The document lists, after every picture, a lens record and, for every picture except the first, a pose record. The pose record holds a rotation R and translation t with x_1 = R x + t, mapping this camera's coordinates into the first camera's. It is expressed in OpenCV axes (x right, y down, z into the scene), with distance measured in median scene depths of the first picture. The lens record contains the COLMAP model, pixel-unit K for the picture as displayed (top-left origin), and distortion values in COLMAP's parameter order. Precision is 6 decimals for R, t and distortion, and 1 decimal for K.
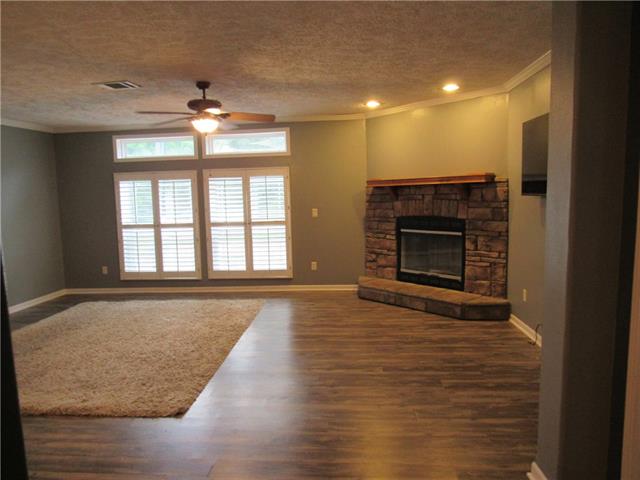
lens RADIAL K [[456.4, 0, 320.0], [0, 456.4, 240.0], [0, 0, 1]] dist [-0.020938, 0.006807]
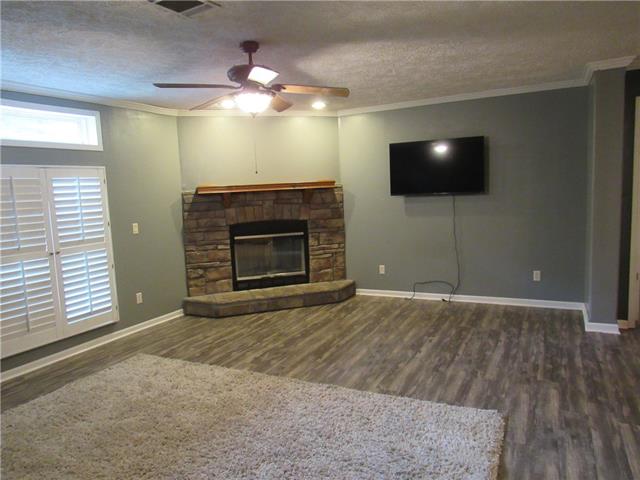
lens RADIAL K [[456.4, 0, 320.0], [0, 456.4, 240.0], [0, 0, 1]] dist [-0.020938, 0.006807]
pose [[0.391285, -0.095107, 0.915342, -0.717949], [0.128224, 0.990578, 0.048112, -0.046118], [-0.911293, 0.098544, 0.399793, 0.506879]]
